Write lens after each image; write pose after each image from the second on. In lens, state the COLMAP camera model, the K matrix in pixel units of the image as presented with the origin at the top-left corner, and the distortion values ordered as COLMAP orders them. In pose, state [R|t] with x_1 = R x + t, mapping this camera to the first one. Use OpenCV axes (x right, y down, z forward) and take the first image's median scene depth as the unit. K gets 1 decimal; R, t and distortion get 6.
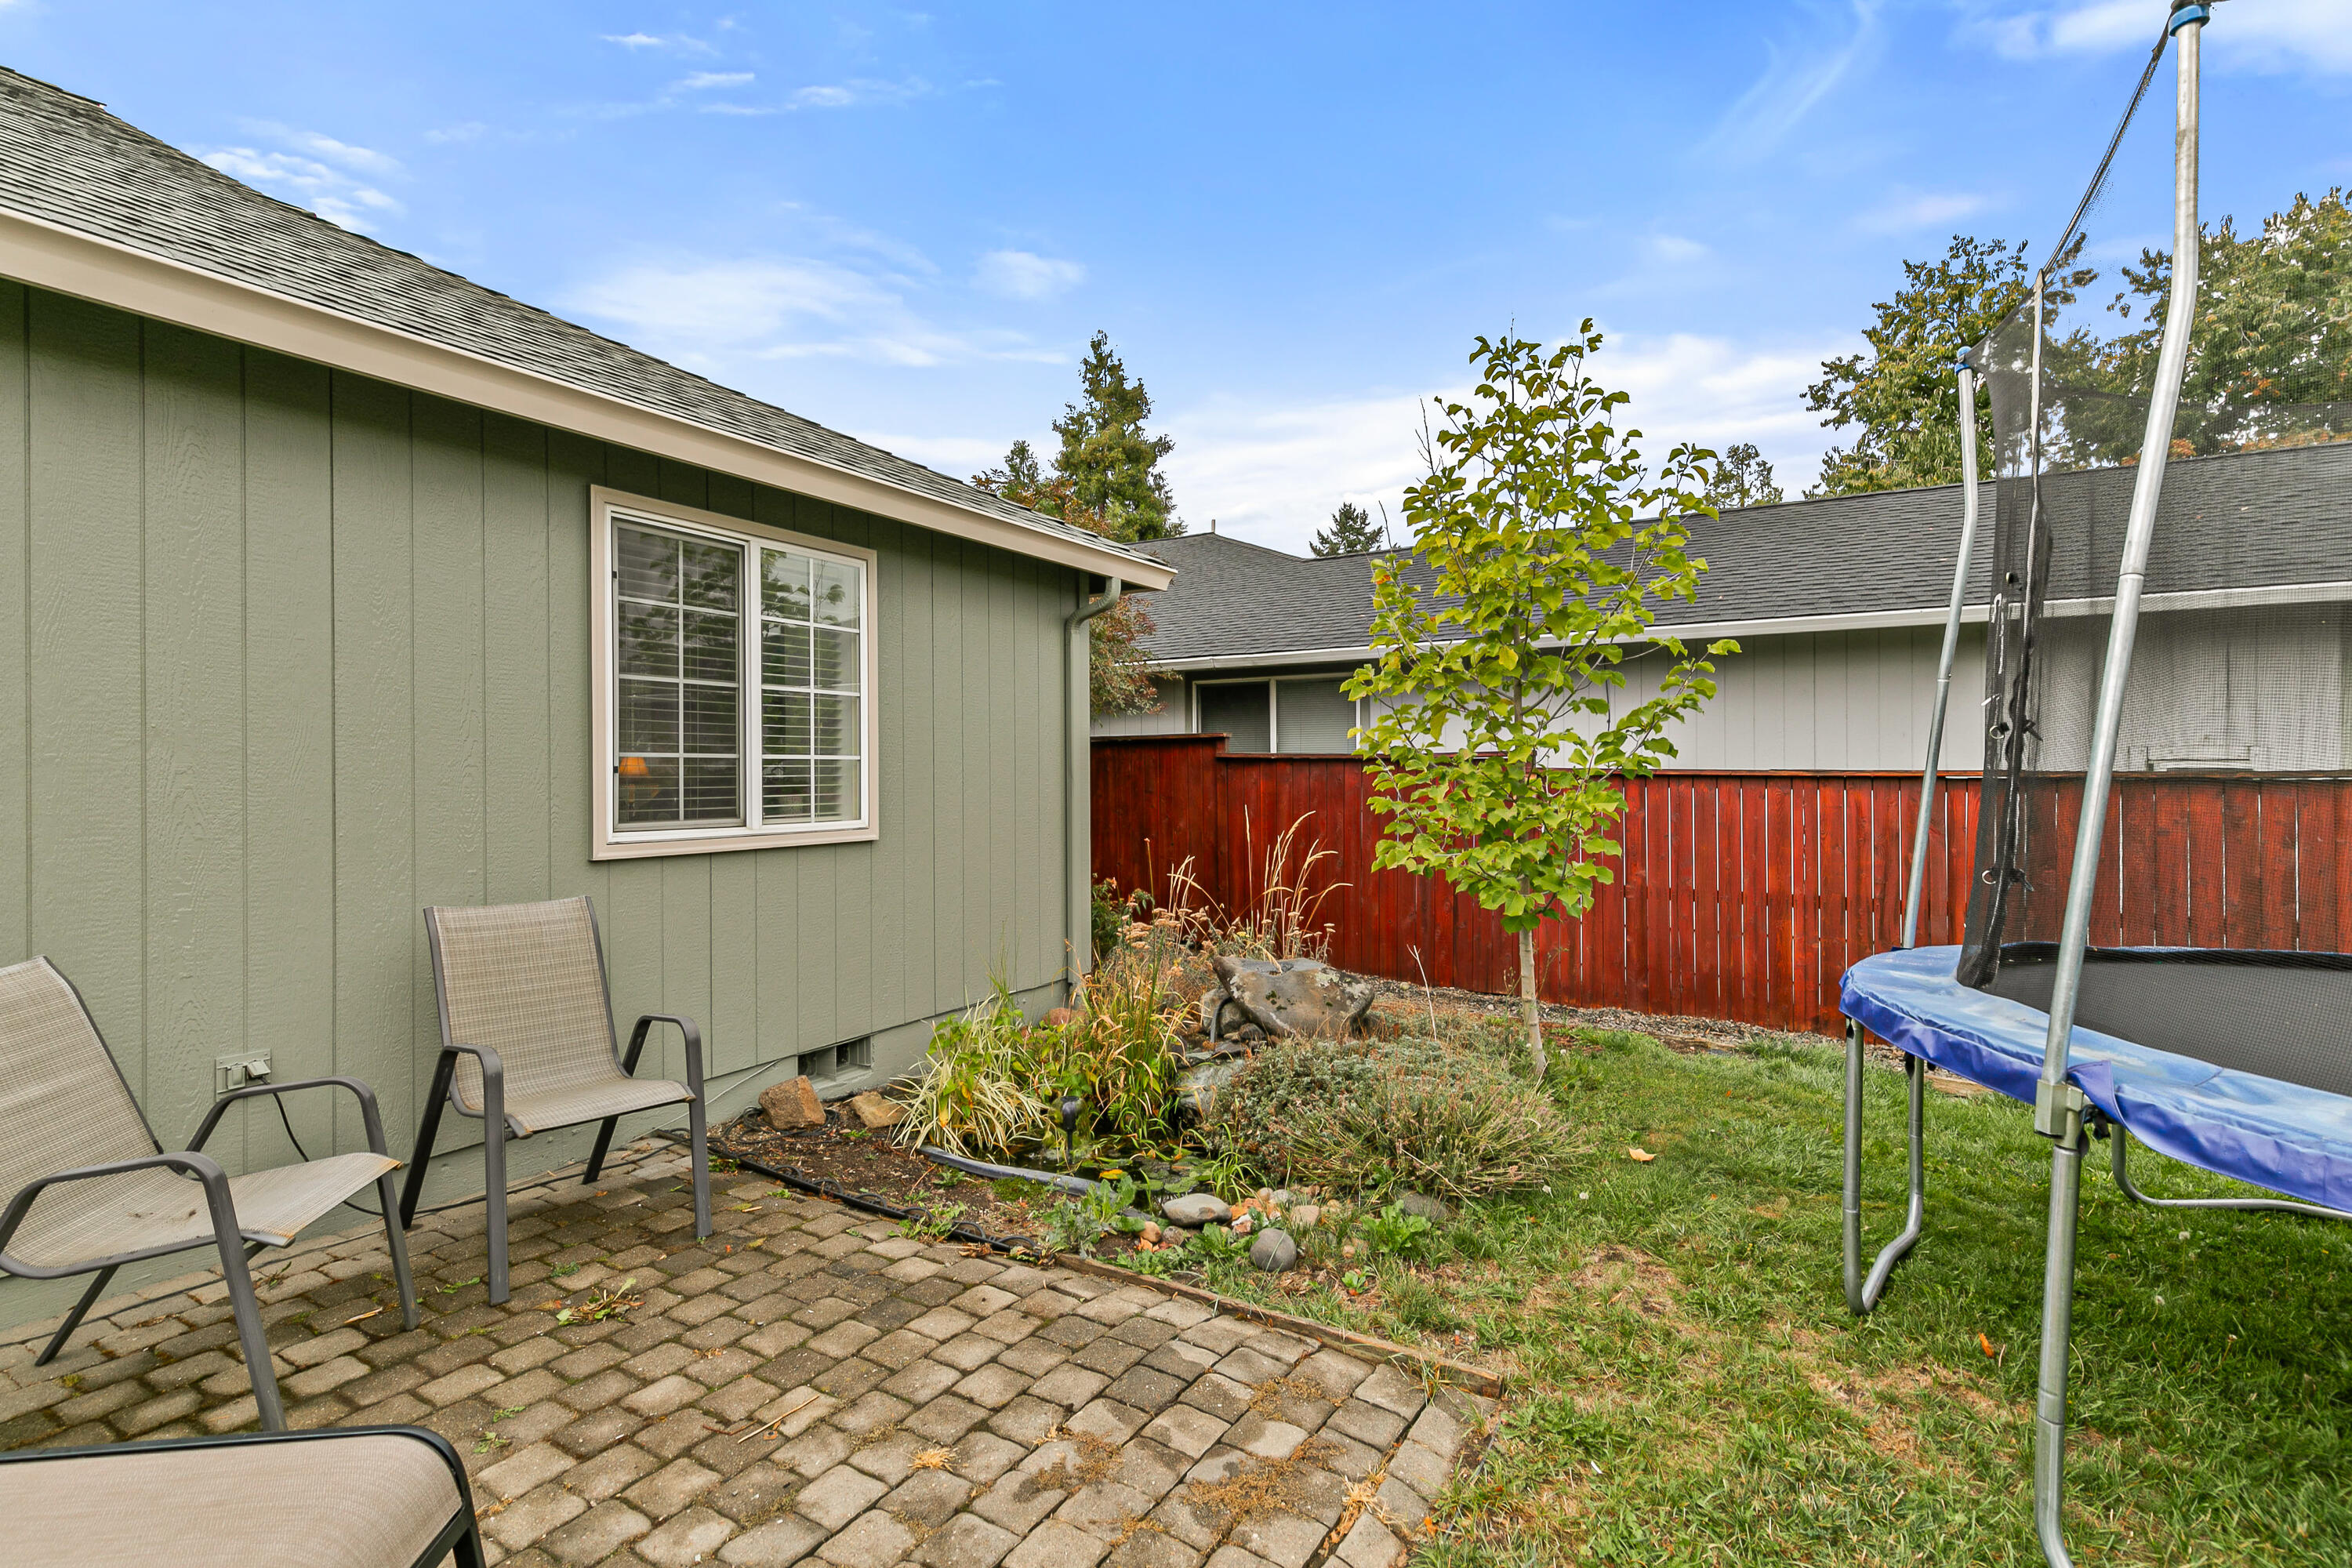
lens RADIAL K [[1073.8, 0, 1187.2], [0, 1073.8, 770.2], [0, 0, 1]] dist [0.006386, -0.001195]
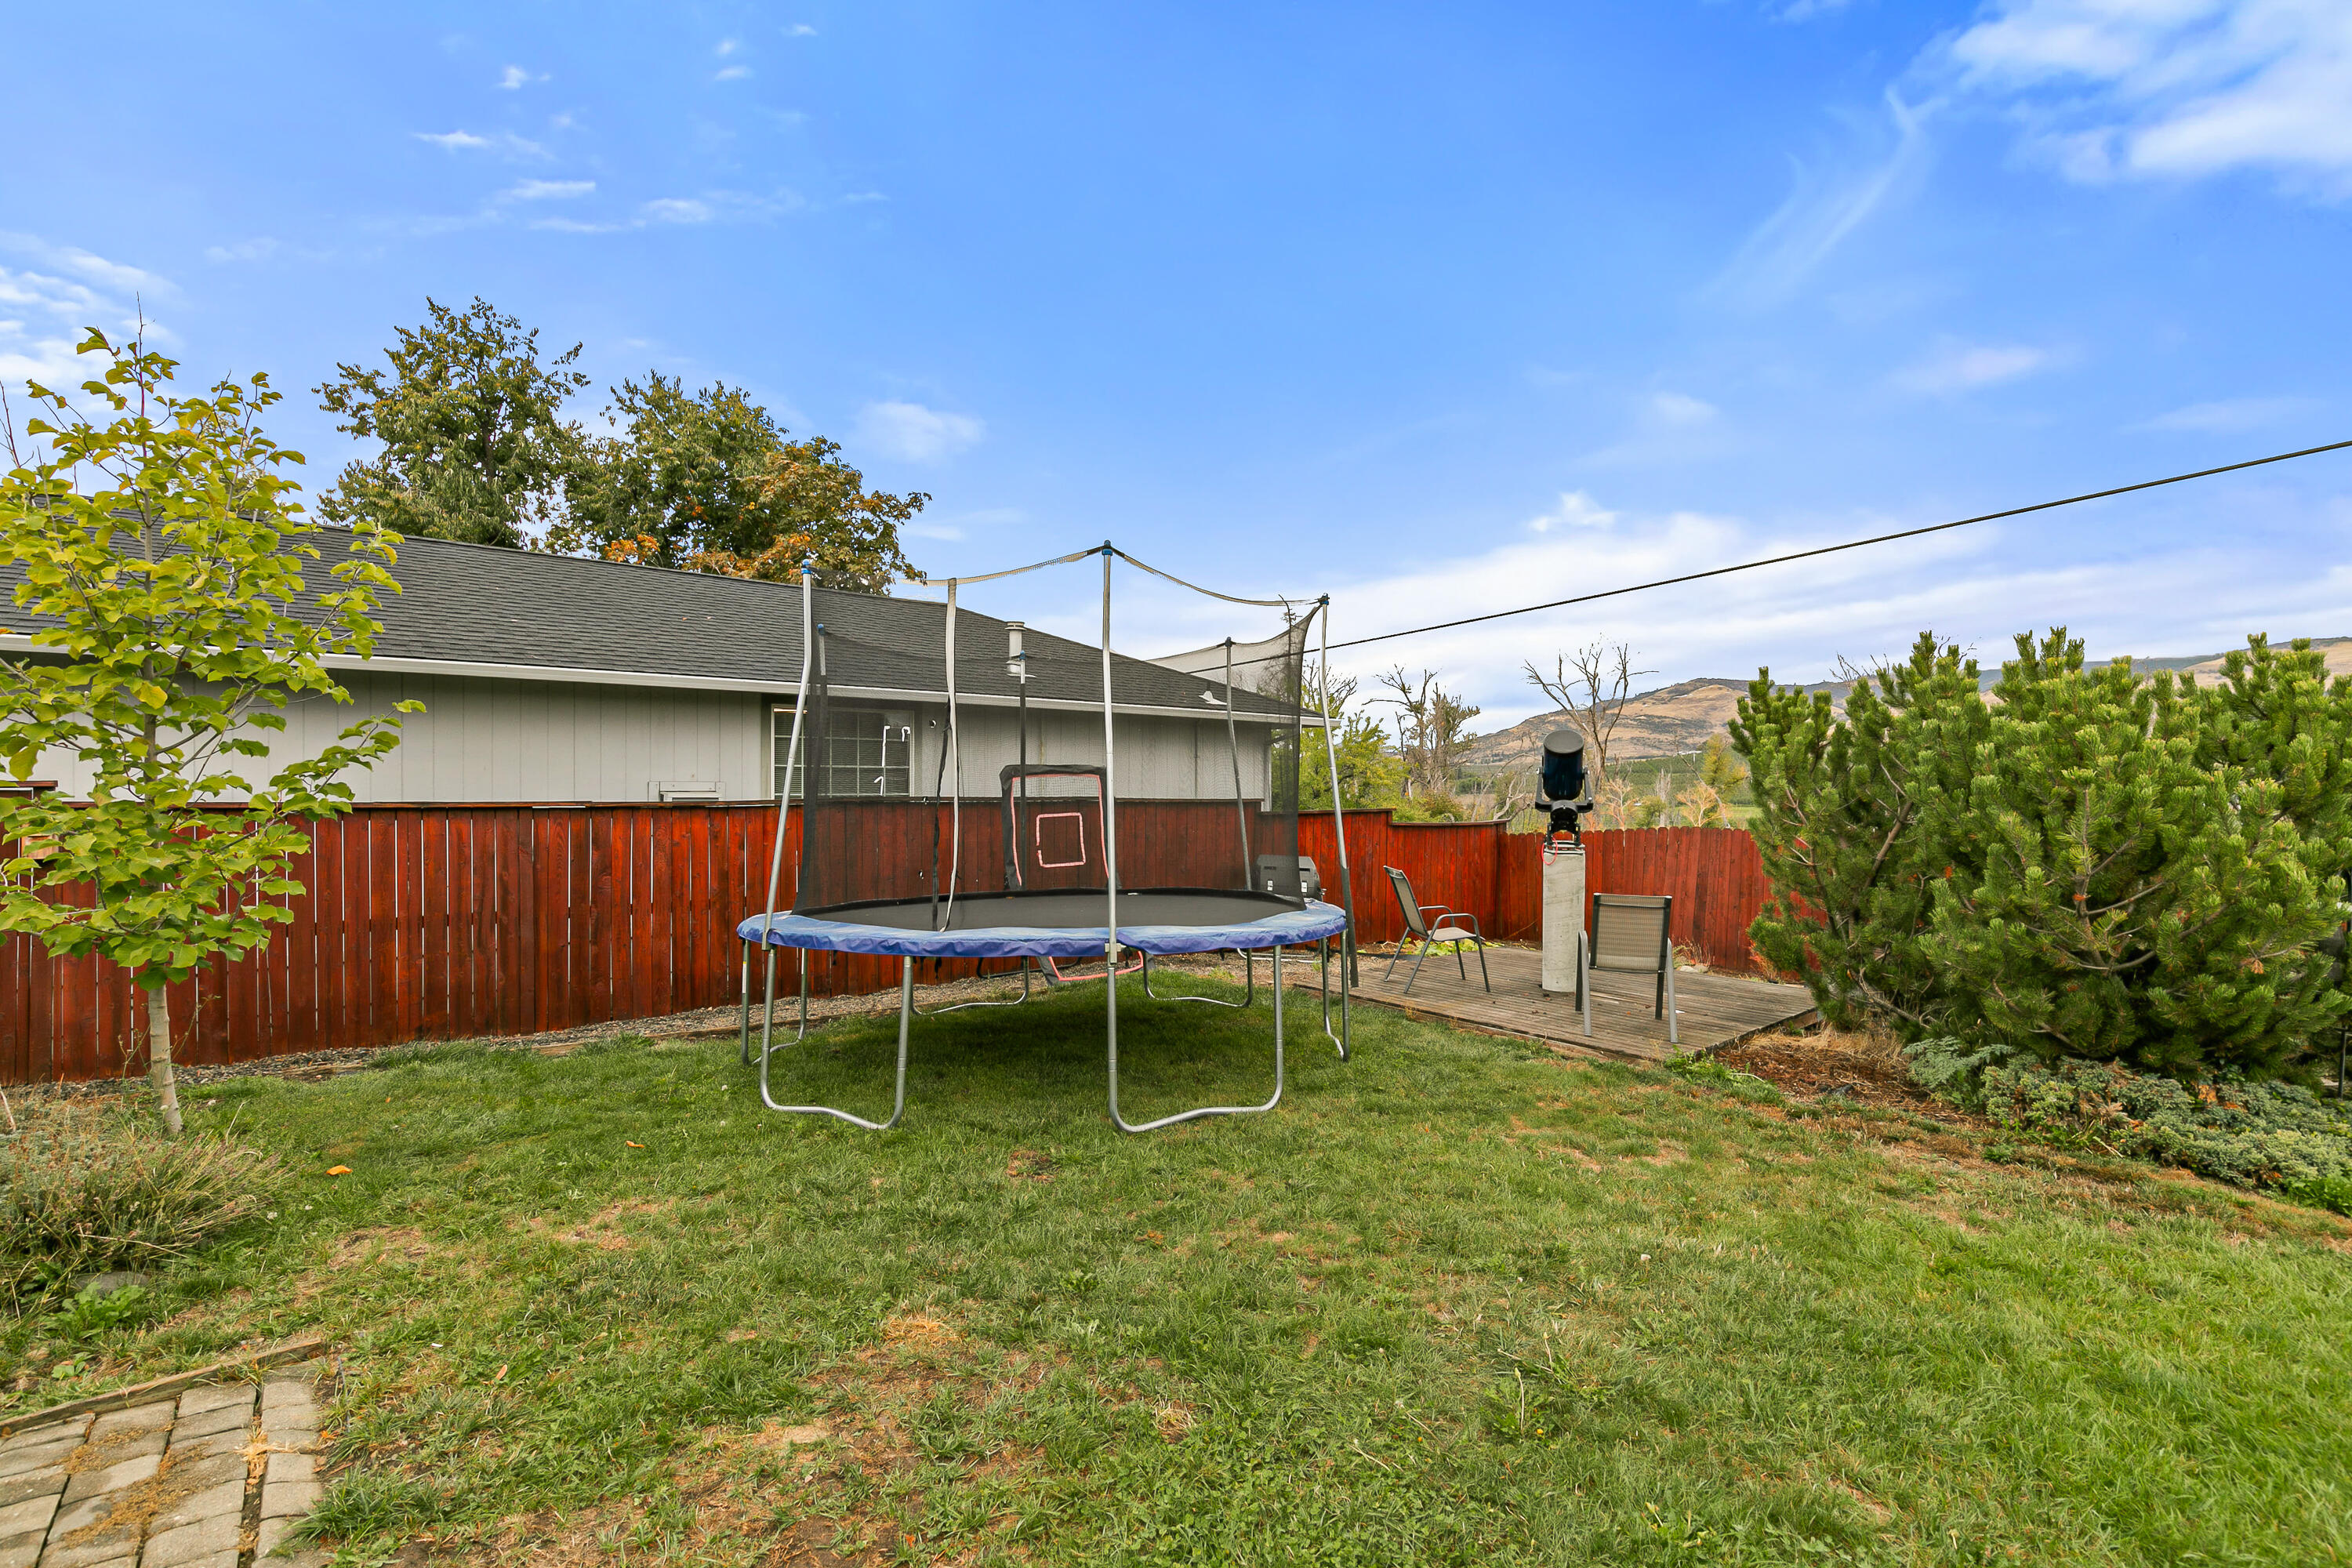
lens RADIAL K [[1073.8, 0, 1175.7], [0, 1073.8, 791.7], [0, 0, 1]] dist [0.006386, -0.001195]
pose [[0.349214, -0.004486, 0.937032, -0.237338], [-0.000217, 0.999988, 0.004868, -0.022060], [-0.937043, -0.001903, 0.349209, -0.143072]]
